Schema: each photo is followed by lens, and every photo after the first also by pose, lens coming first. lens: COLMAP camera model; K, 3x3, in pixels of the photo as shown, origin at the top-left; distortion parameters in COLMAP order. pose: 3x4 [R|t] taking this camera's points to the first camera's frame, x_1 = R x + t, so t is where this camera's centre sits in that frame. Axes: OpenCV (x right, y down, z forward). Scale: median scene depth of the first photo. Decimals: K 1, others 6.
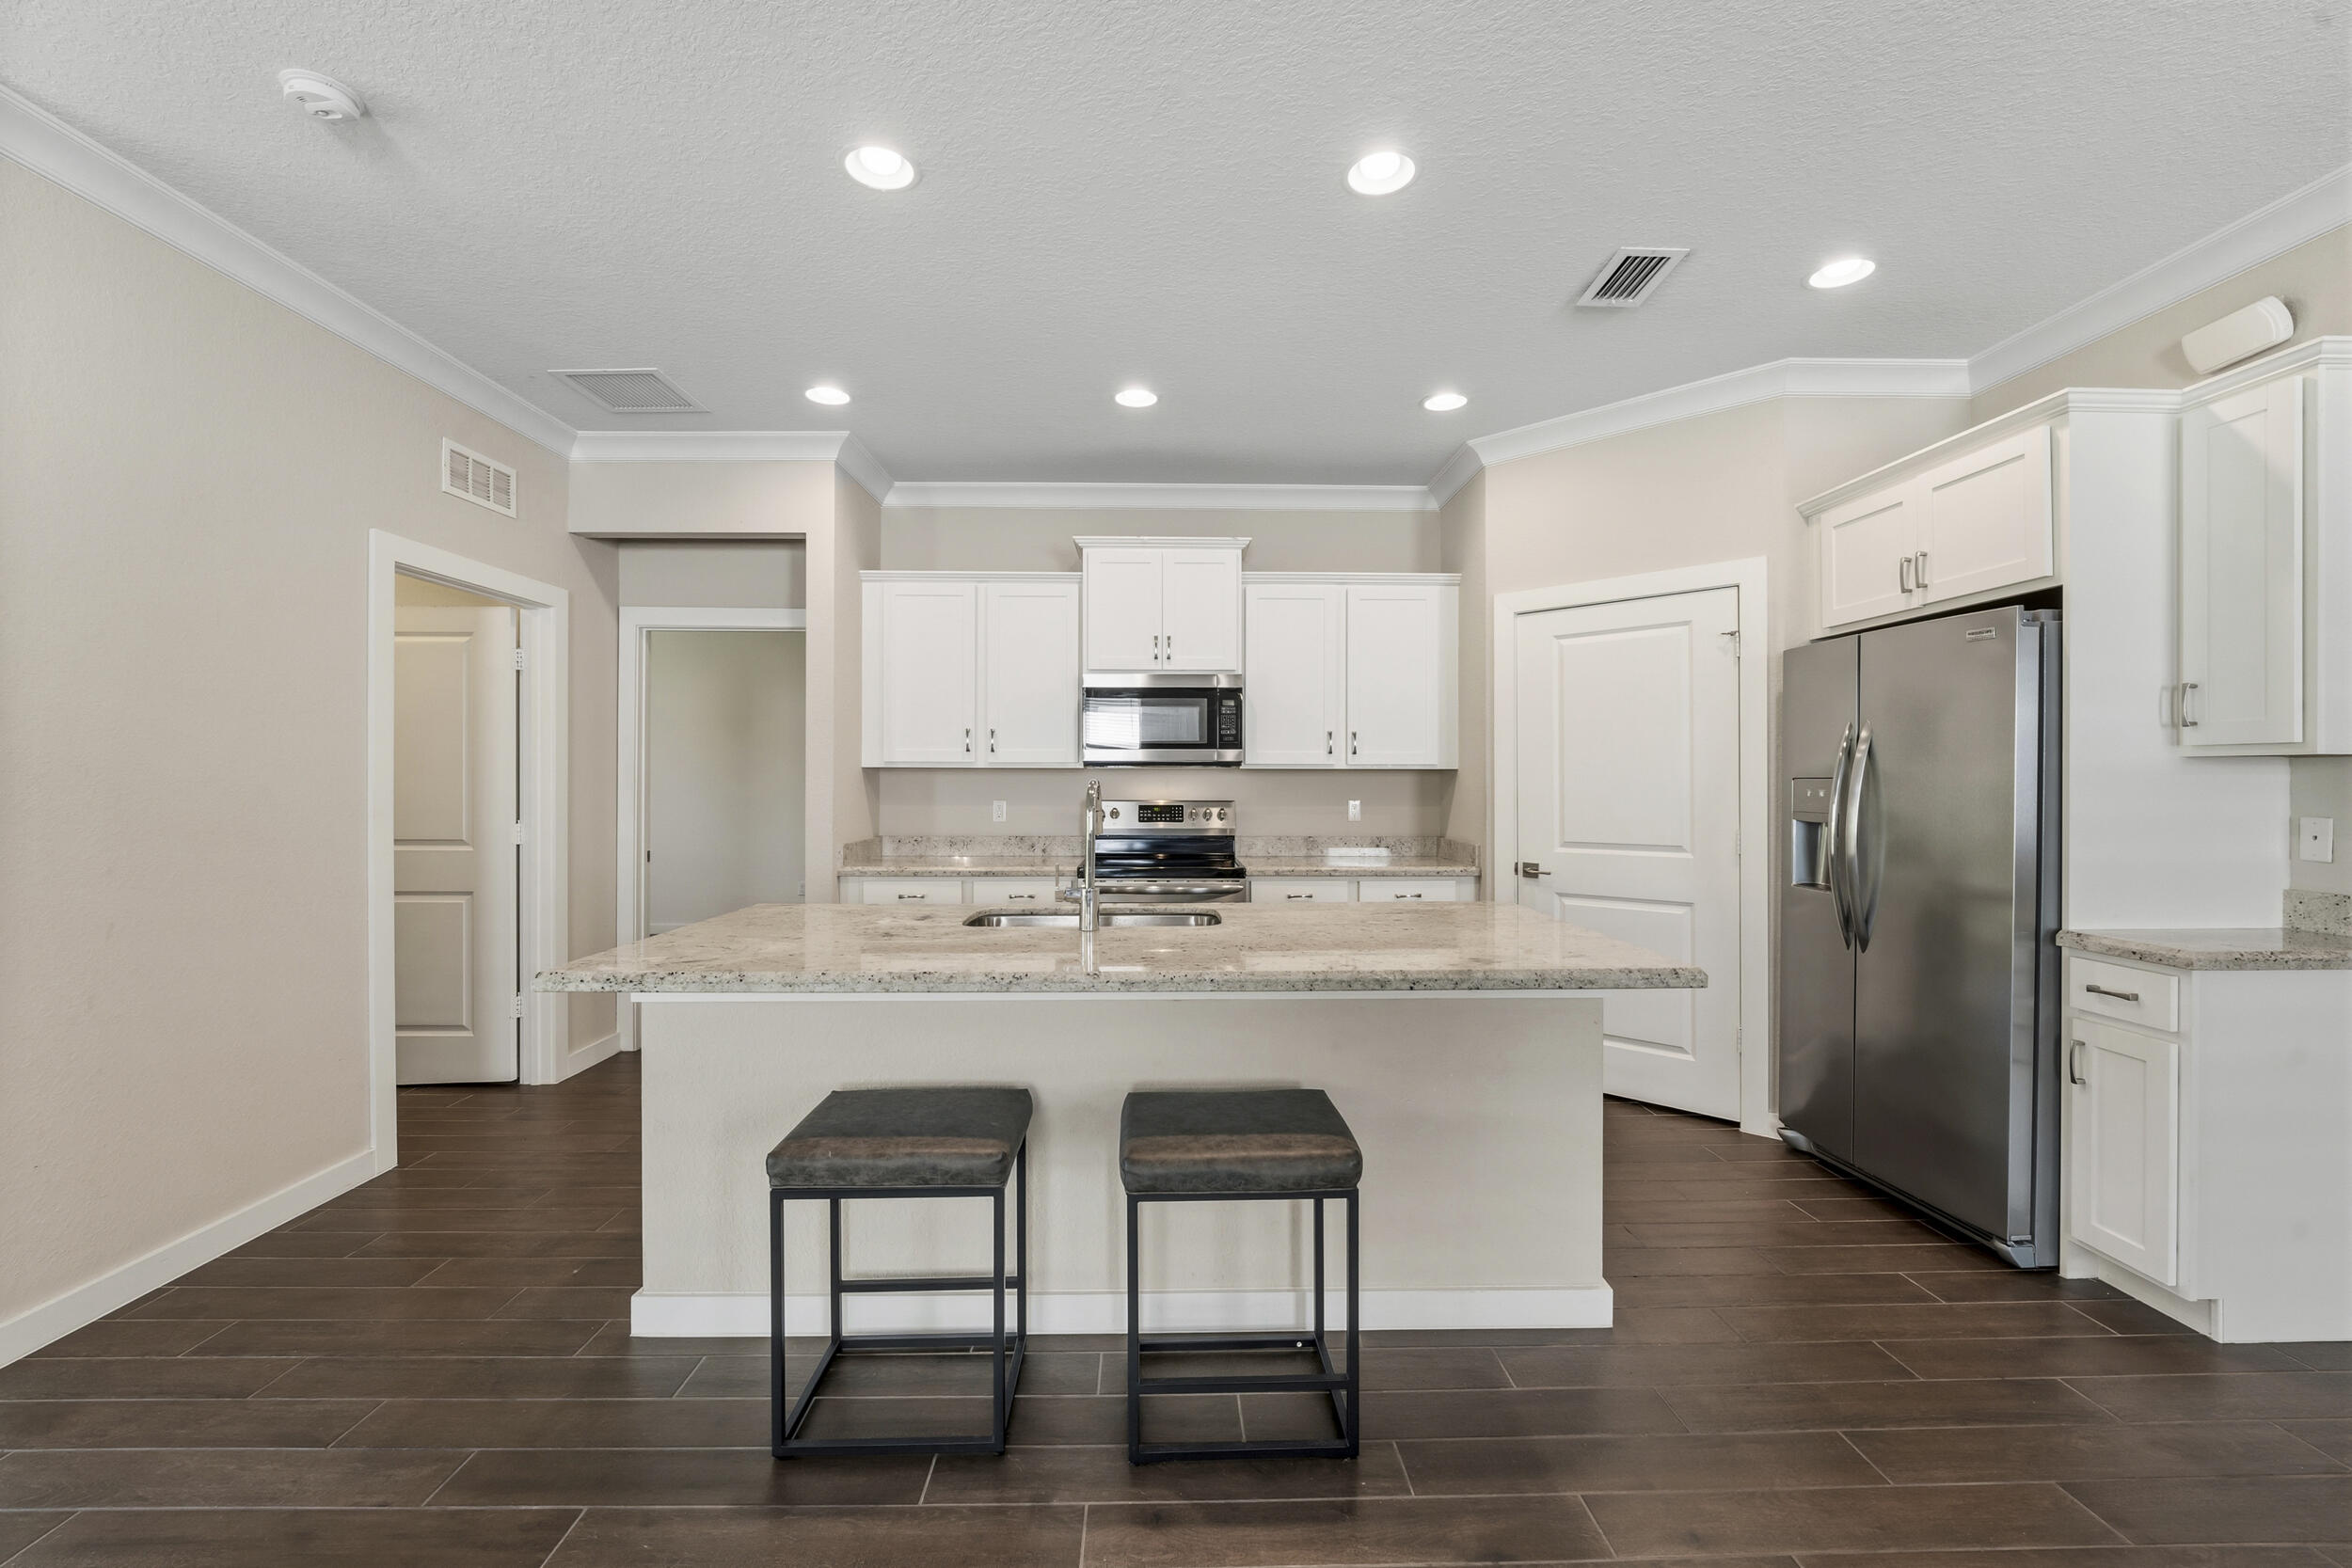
lens RADIAL K [[959.3, 0, 1172.9], [0, 959.3, 779.0], [0, 0, 1]] dist [-0.007516, -0.001598]
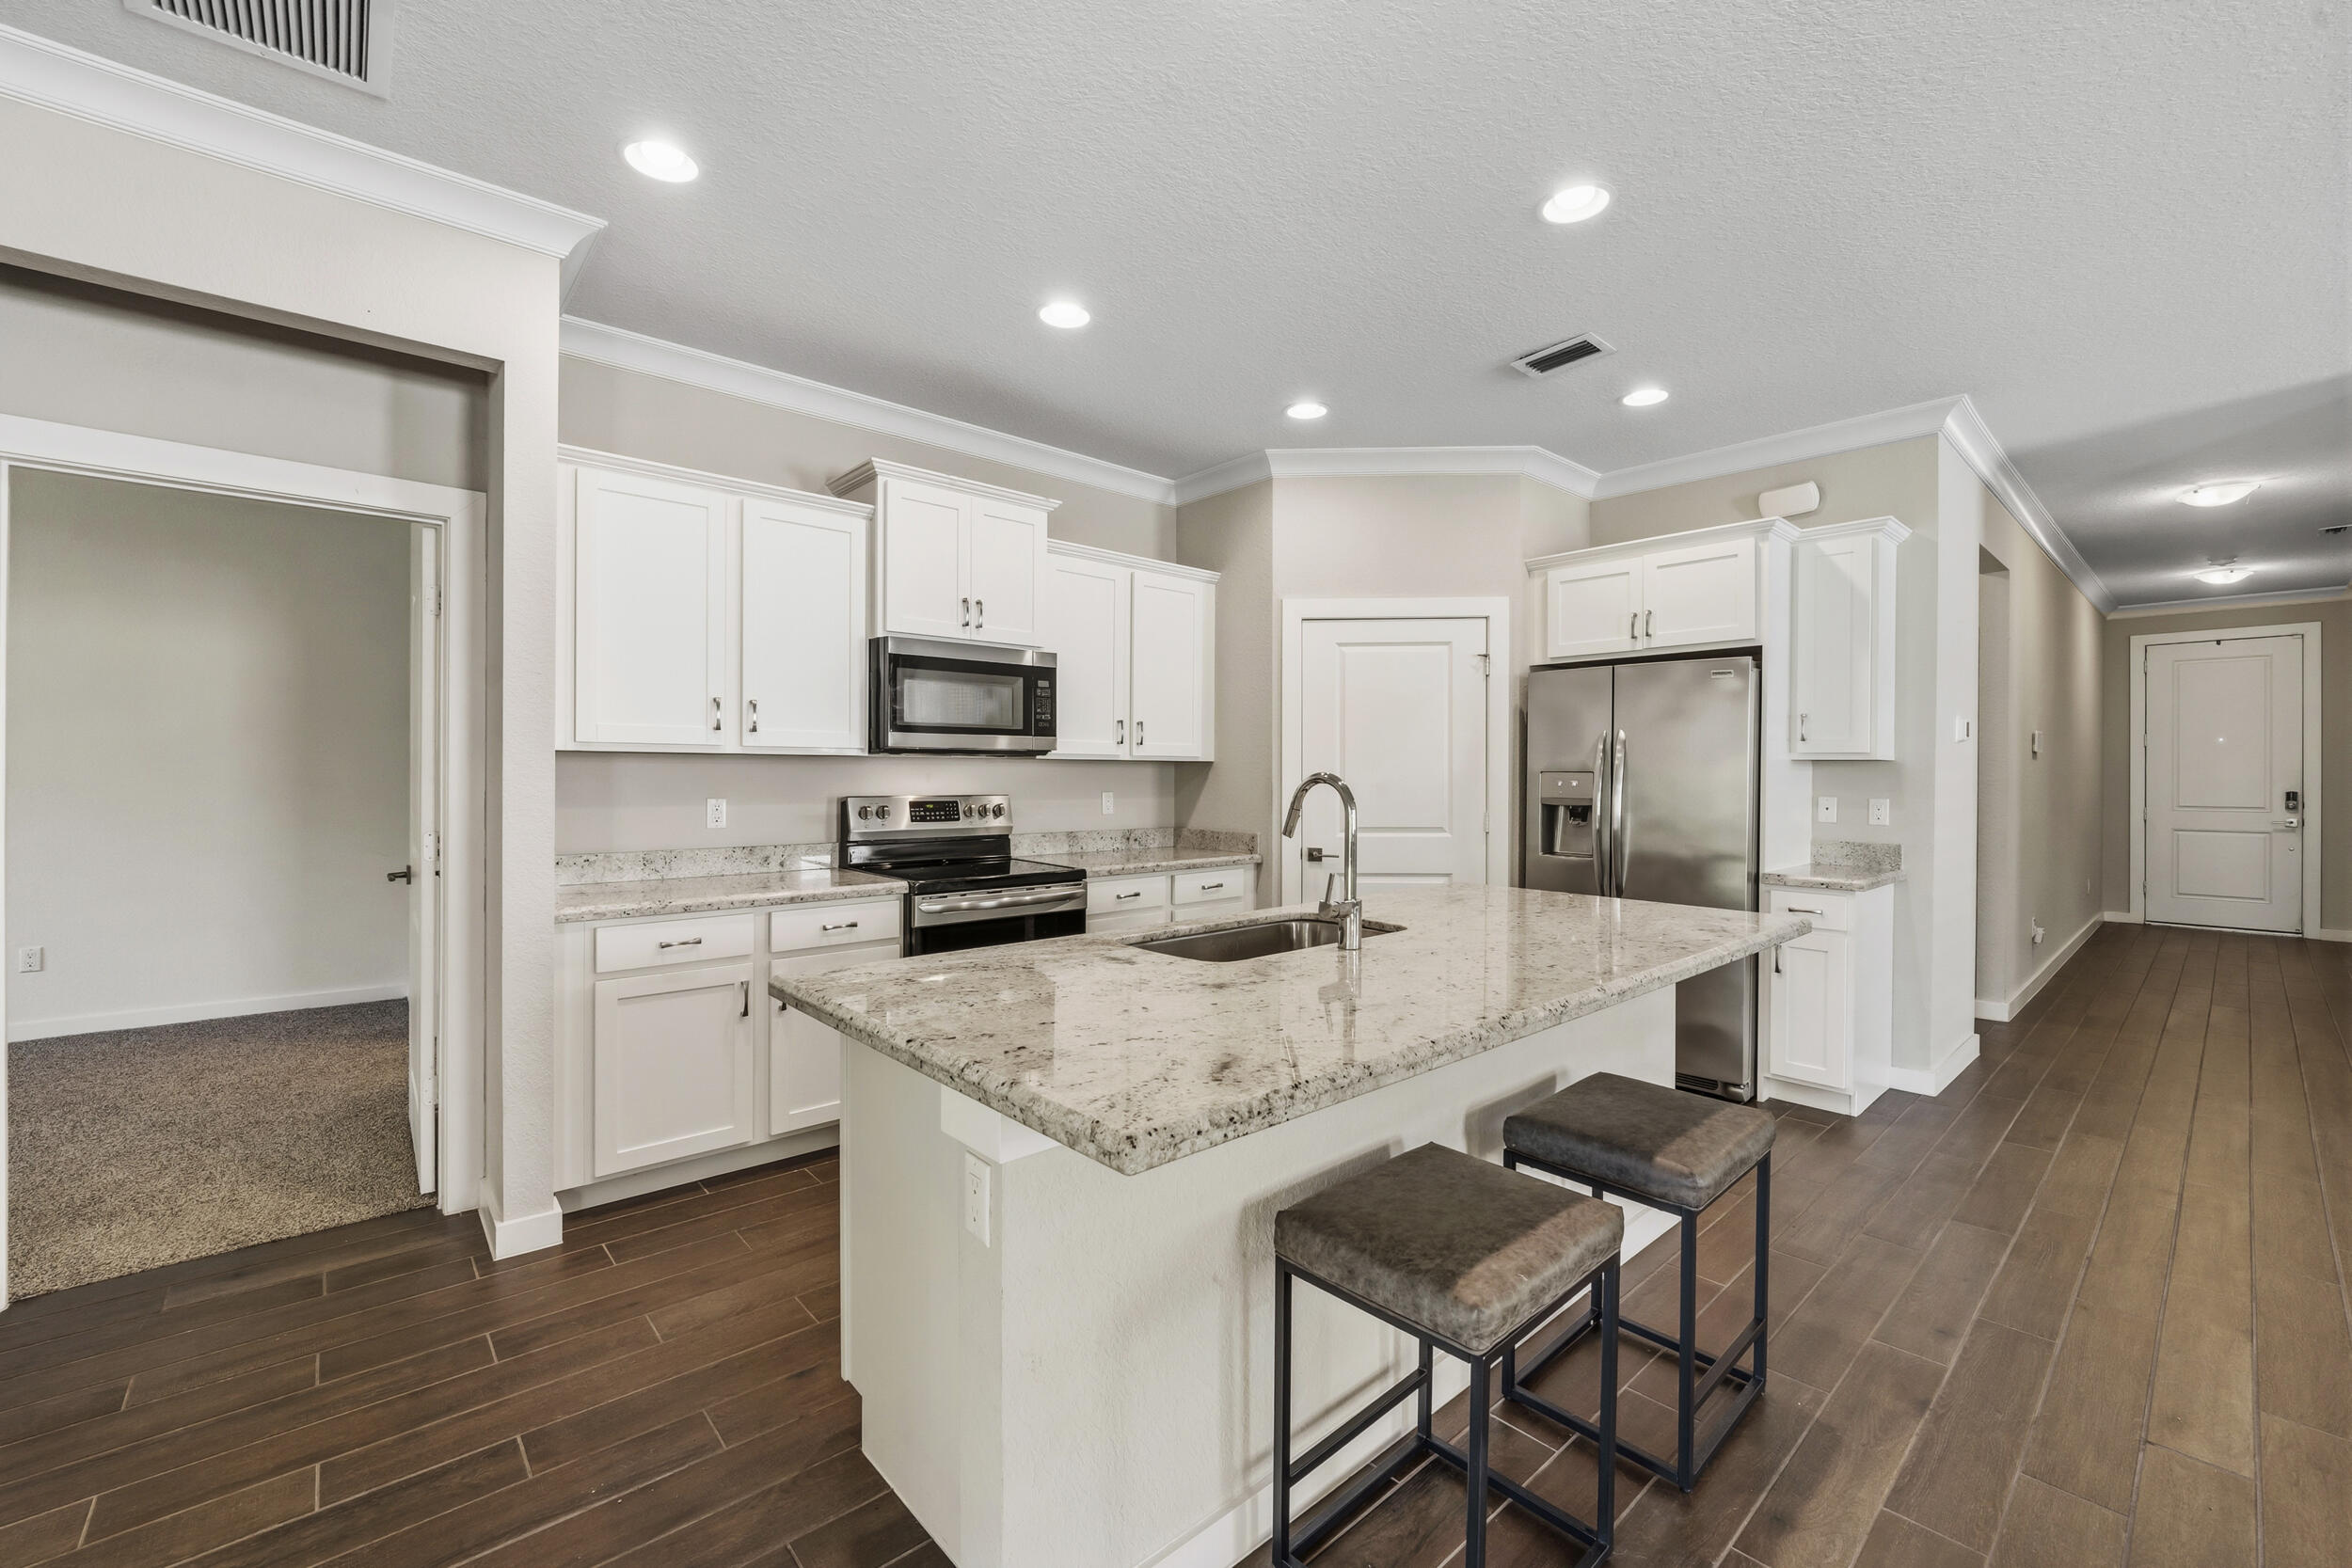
lens RADIAL K [[959.3, 0, 1174.6], [0, 959.3, 774.9], [0, 0, 1]] dist [-0.007516, -0.001598]
pose [[0.759693, 0.000144, 0.650282, -0.439481], [-0.004235, 0.999980, 0.004726, -0.000549], [-0.650268, -0.006344, 0.759678, 0.257675]]
